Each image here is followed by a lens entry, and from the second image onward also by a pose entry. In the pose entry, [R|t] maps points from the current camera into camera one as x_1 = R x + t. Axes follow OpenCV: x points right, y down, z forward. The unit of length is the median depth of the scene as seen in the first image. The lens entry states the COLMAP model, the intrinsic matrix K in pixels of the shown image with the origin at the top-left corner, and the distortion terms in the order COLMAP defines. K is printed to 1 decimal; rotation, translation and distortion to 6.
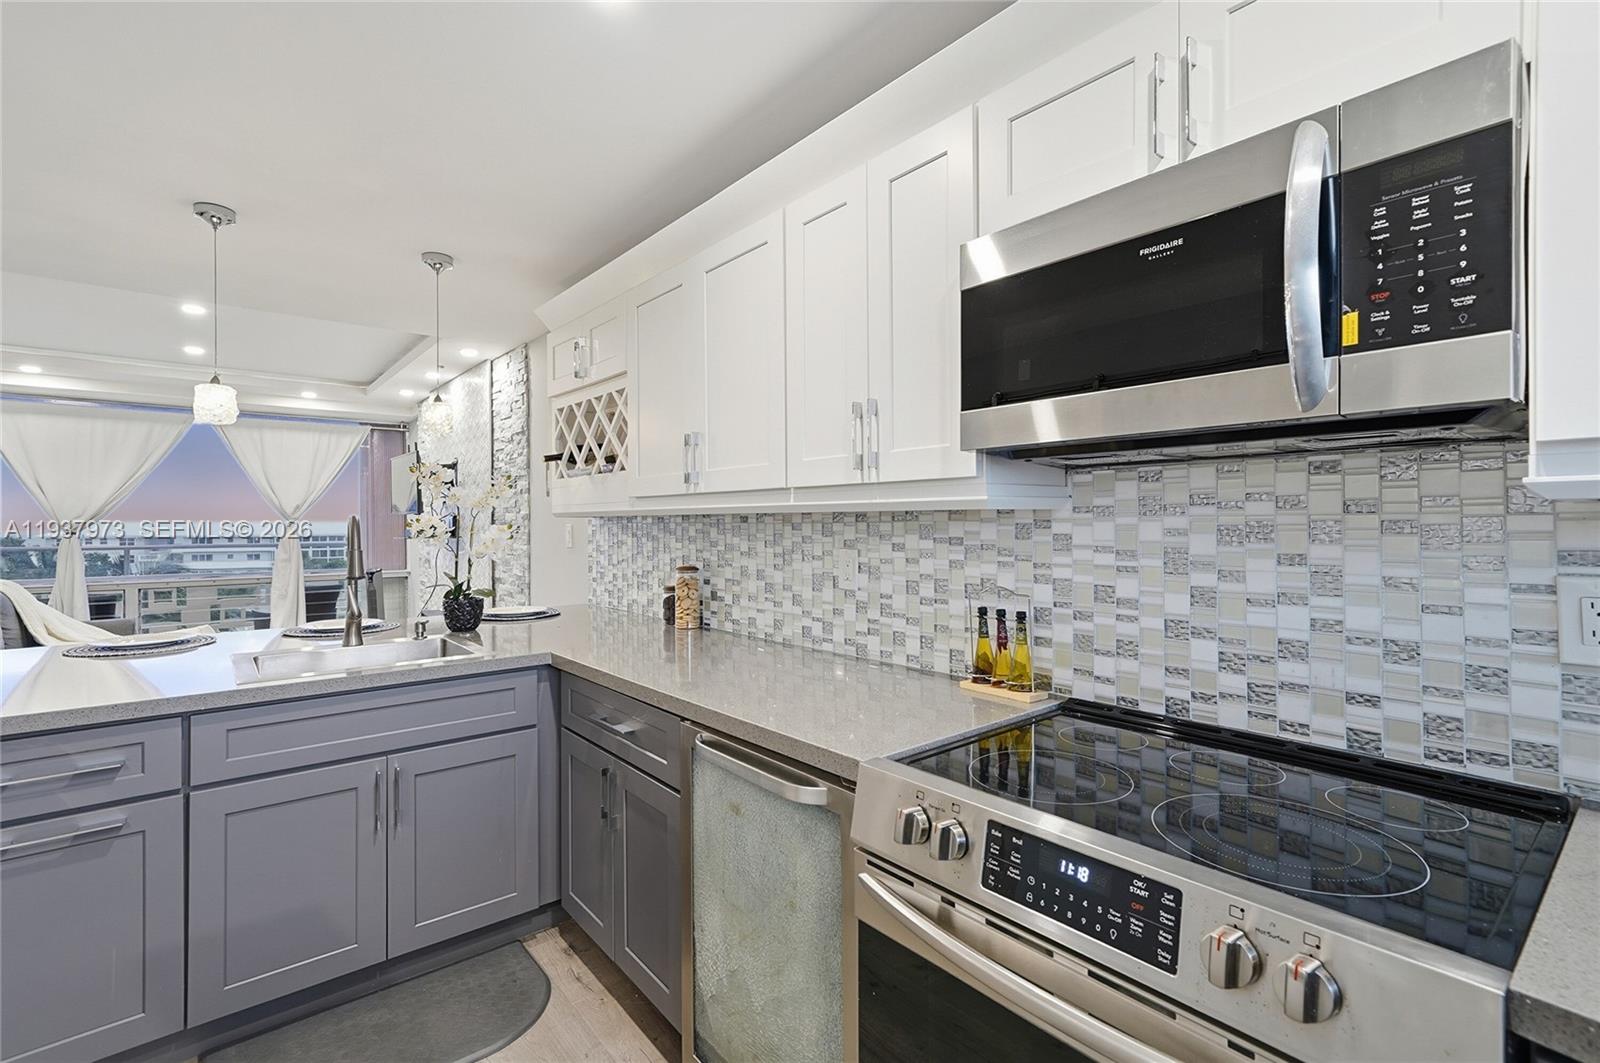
lens RADIAL K [[730.8, 0, 799.1], [0, 730.8, 520.0], [0, 0, 1]] dist [0.014760, 0.000110]
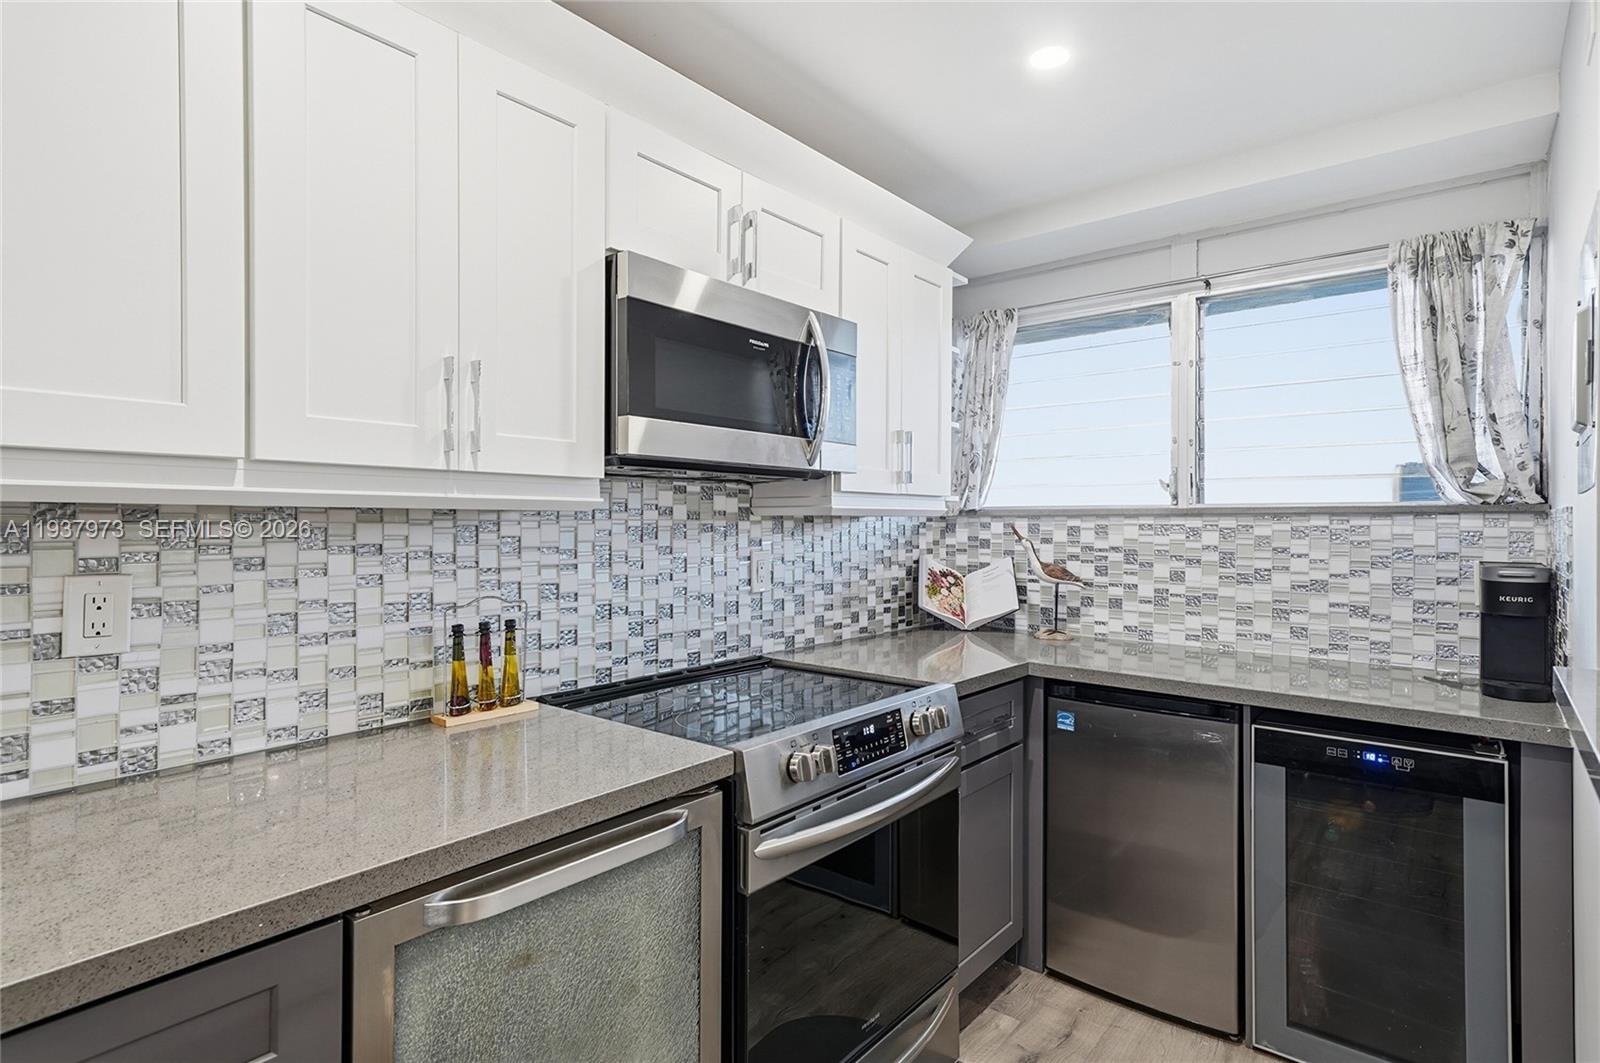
lens RADIAL K [[832.6, 0, 798.9], [0, 832.6, 521.1], [0, 0, 1]] dist [0.013749, 0.000751]
pose [[-0.190920, 0.008272, 0.981571, -0.772987], [-0.001421, 0.999961, -0.008703, 0.007255], [-0.981604, -0.003057, -0.190901, 0.796783]]
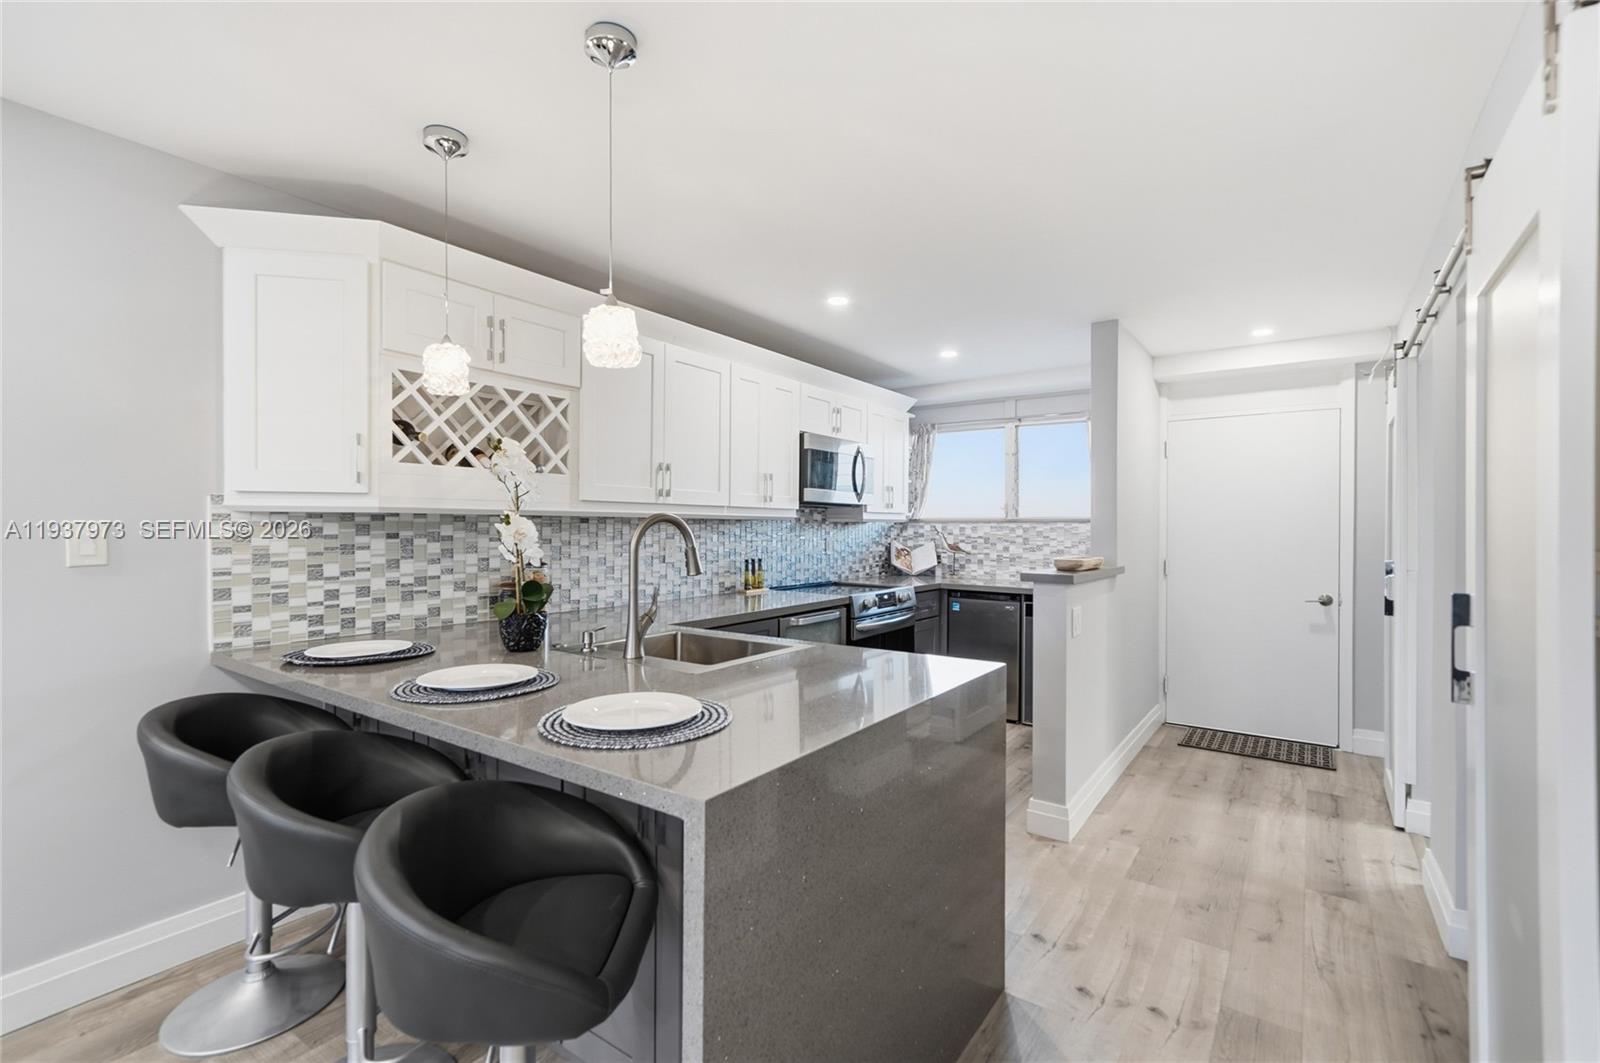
lens RADIAL K [[730.8, 0, 799.1], [0, 730.8, 537.2], [0, 0, 1]] dist [0.014760, 0.000110]
pose [[-0.260684, -0.008315, 0.965388, -2.158591], [-0.003971, 0.999964, 0.007540, 0.025928], [-0.965416, -0.001868, -0.260708, 1.468933]]
